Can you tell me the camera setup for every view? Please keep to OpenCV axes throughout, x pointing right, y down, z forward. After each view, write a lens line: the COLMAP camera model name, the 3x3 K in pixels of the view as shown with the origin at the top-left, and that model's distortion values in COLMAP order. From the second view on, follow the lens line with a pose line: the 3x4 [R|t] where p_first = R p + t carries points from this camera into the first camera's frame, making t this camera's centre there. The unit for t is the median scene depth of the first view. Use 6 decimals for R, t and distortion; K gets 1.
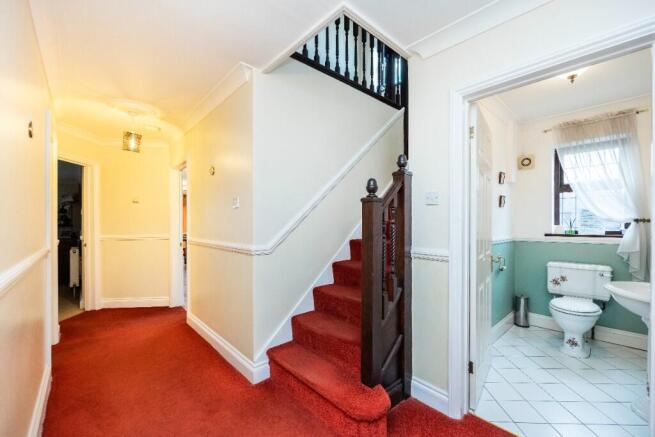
lens RADIAL K [[267.3, 0, 327.4], [0, 267.3, 224.6], [0, 0, 1]] dist [-0.008811, 0.000909]
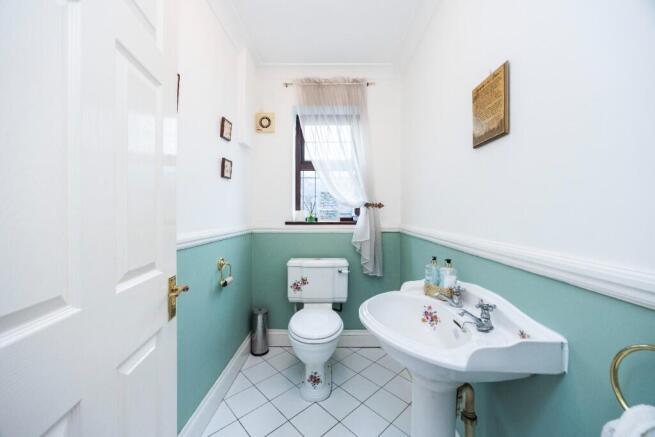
lens RADIAL K [[267.3, 0, 328.0], [0, 267.3, 216.3], [0, 0, 1]] dist [-0.008811, 0.000909]
pose [[0.685726, -0.002409, 0.727855, 0.370819], [-0.002696, 0.999979, 0.005849, 0.014328], [-0.727854, -0.005973, 0.685706, 0.417688]]
